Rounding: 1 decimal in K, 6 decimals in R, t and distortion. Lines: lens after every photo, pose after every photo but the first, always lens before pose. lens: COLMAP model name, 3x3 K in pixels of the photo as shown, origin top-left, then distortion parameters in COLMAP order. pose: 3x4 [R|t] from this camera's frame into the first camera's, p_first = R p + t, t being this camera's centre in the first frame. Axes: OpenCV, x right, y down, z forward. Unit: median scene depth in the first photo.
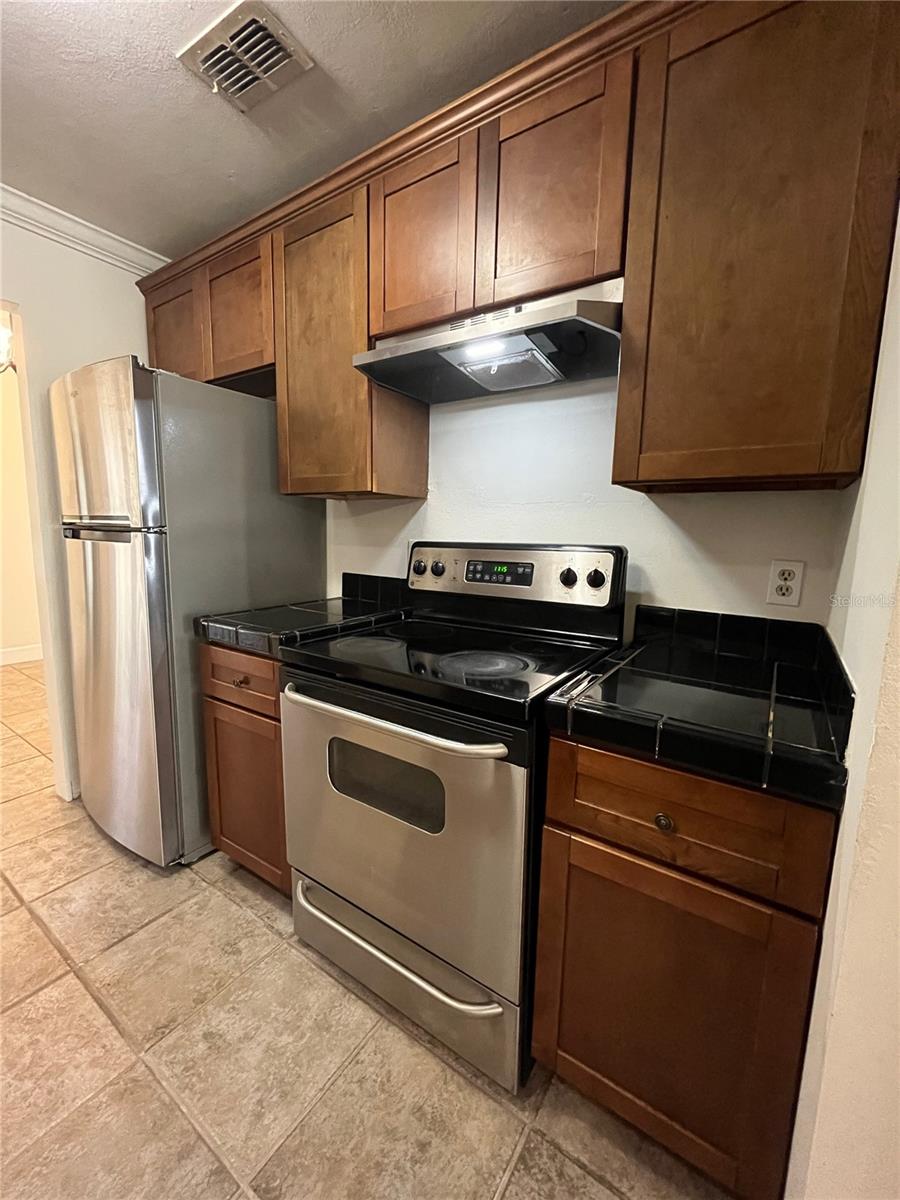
lens RADIAL K [[486.6, 0, 449.8], [0, 486.6, 599.5], [0, 0, 1]] dist [-0.001972, -0.000411]
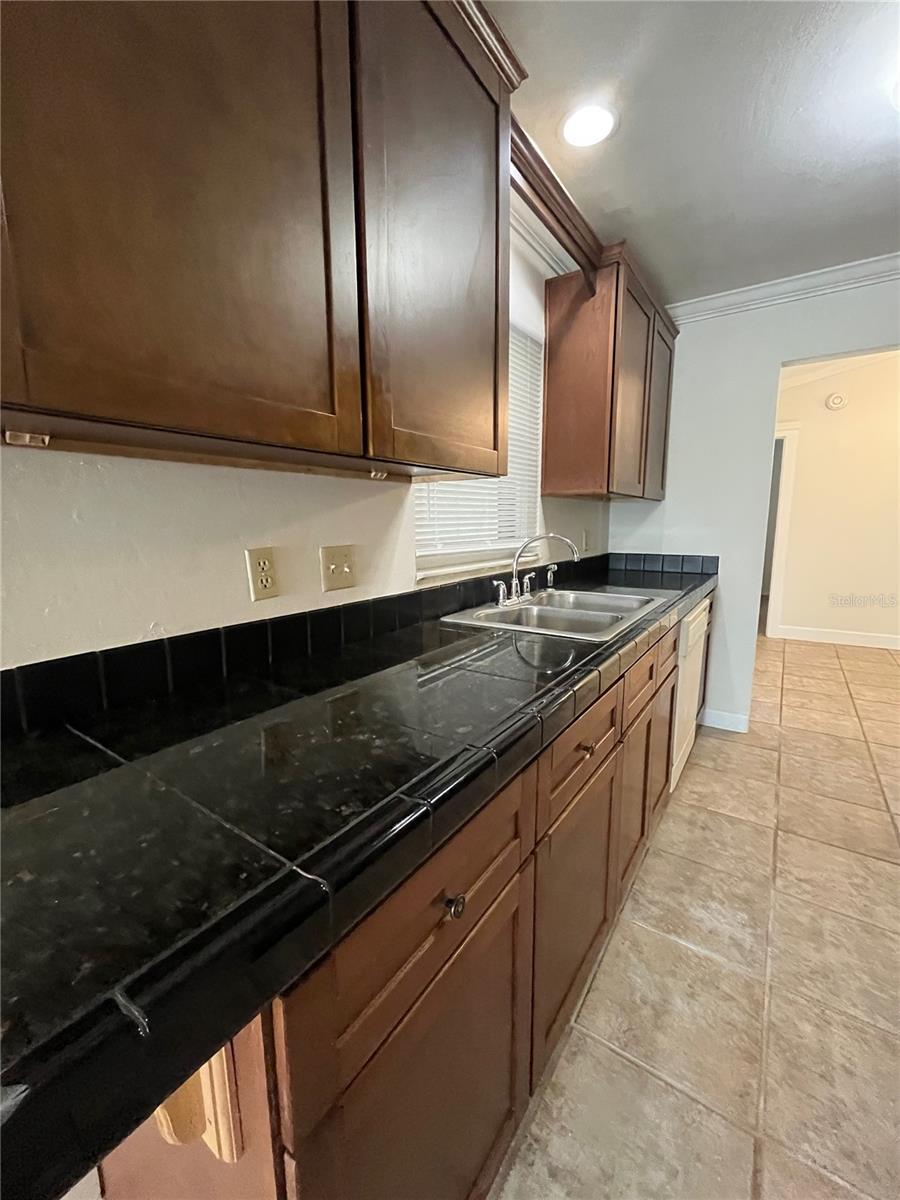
lens RADIAL K [[485.1, 0, 450.4], [0, 485.1, 598.7], [0, 0, 1]] dist [-0.002516, 0.000204]
pose [[-0.008823, 0.134459, -0.990880, 0.344869], [-0.133135, 0.981939, 0.134431, 0.043651], [0.991059, 0.133106, 0.009238, -0.258935]]
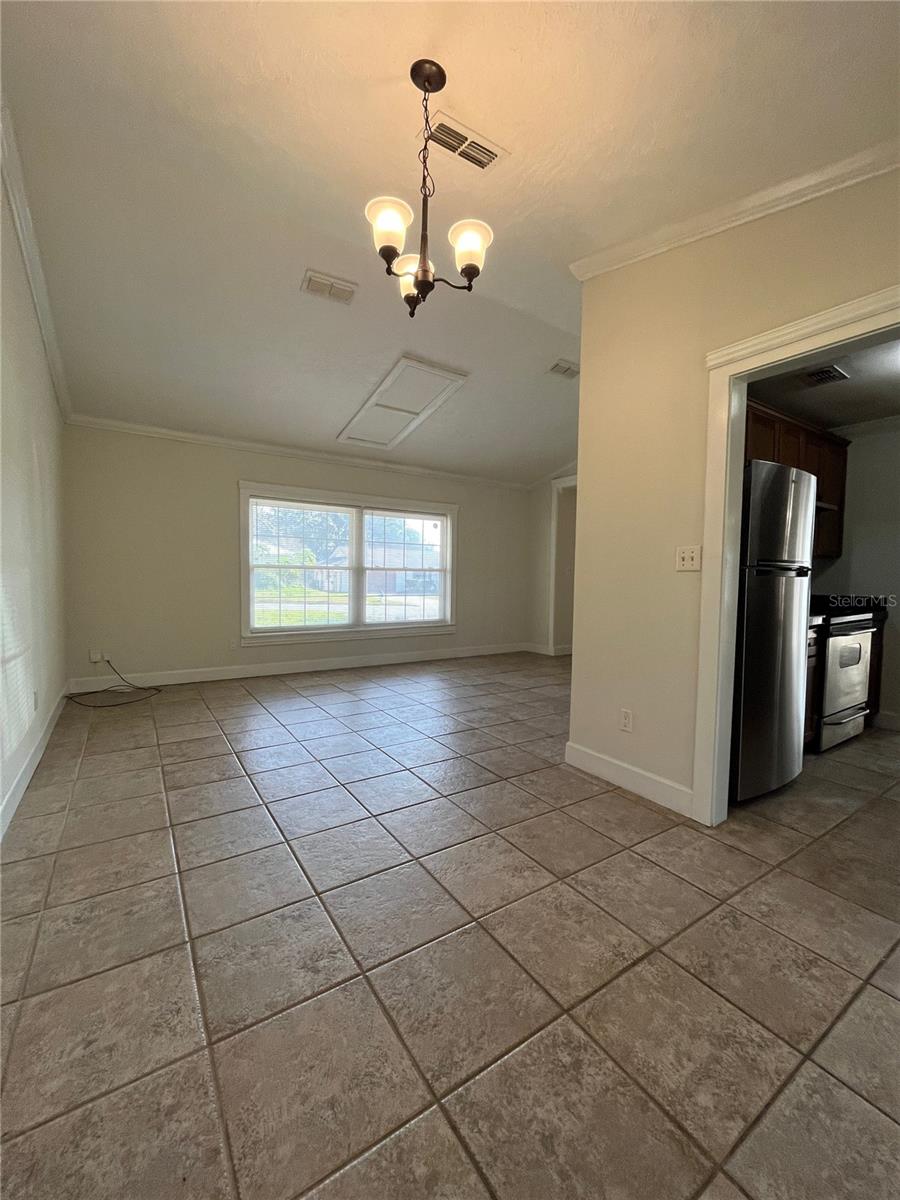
lens RADIAL K [[485.6, 0, 450.7], [0, 485.6, 597.3], [0, 0, 1]] dist [-0.000992, -0.000133]
pose [[0.379394, -0.058338, 0.923394, -2.658652], [0.123695, 0.992249, 0.011865, -0.211657], [-0.916929, 0.109718, 0.383670, 1.468716]]
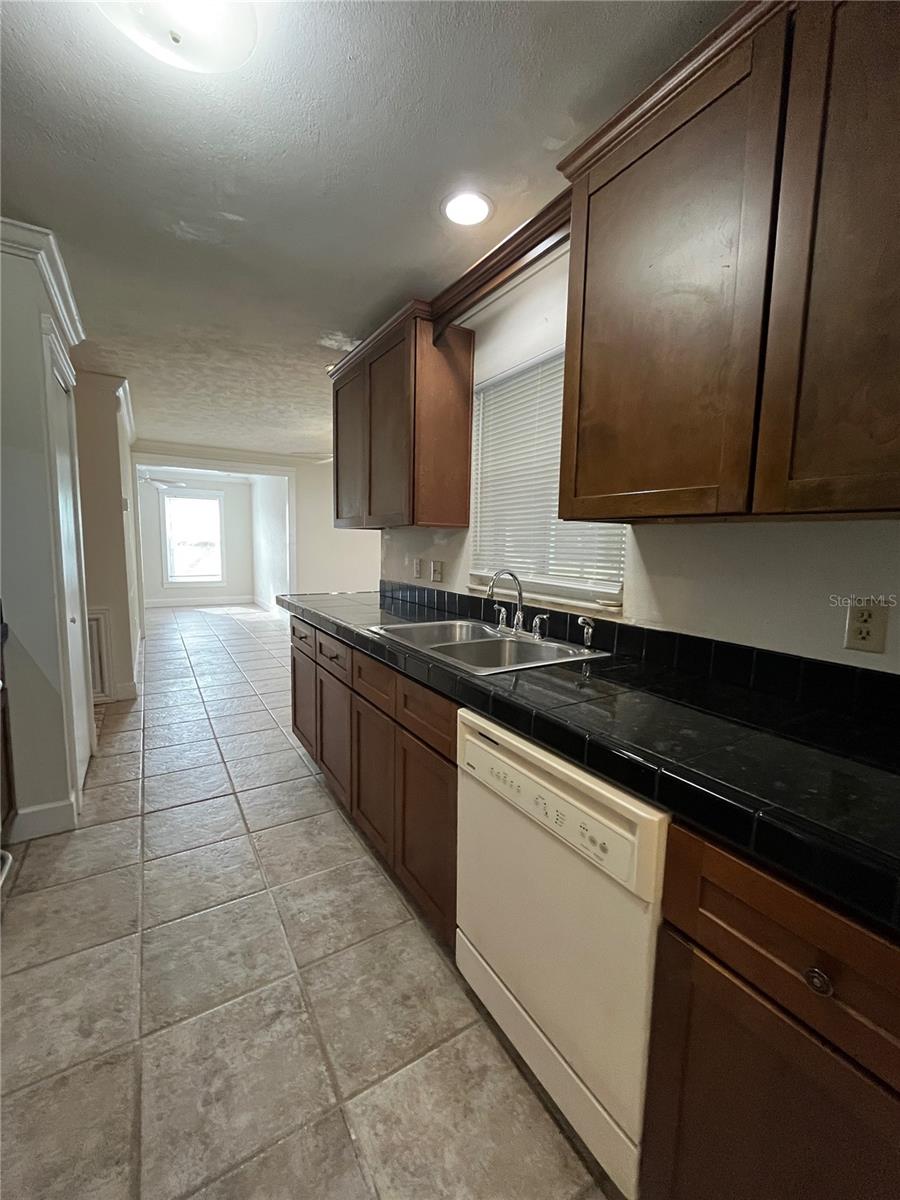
lens RADIAL K [[485.6, 0, 450.7], [0, 485.6, 597.3], [0, 0, 1]] dist [-0.000992, -0.000133]
pose [[-0.912813, -0.086417, 0.399131, -1.149387], [0.016963, 0.968487, 0.248484, -0.201450], [-0.408026, 0.233590, -0.882582, 1.020684]]
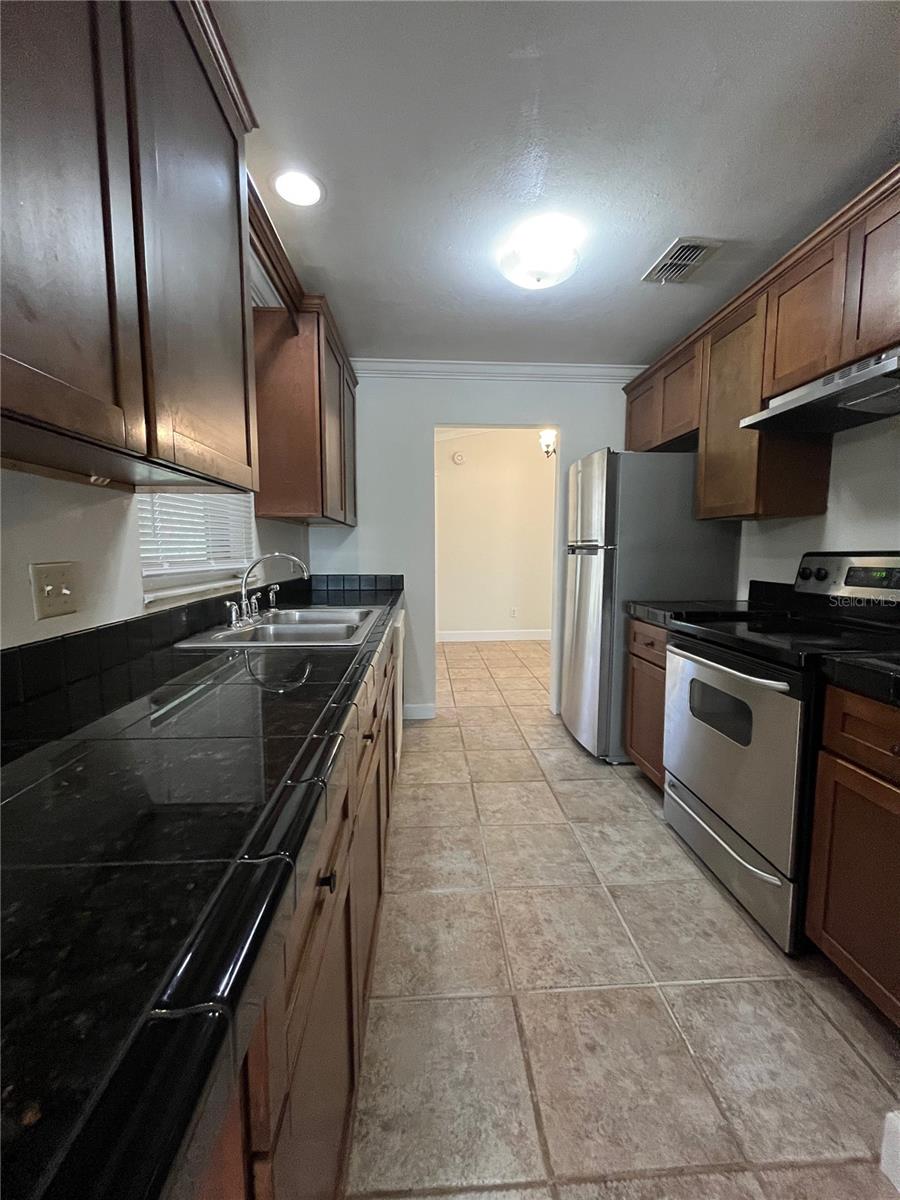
lens RADIAL K [[486.6, 0, 449.8], [0, 486.6, 599.5], [0, 0, 1]] dist [-0.001972, -0.000411]
pose [[0.606560, 0.060729, -0.792715, 0.374683], [-0.099123, 0.995075, 0.000385, 0.085870], [0.788835, 0.078343, 0.609592, -0.416663]]
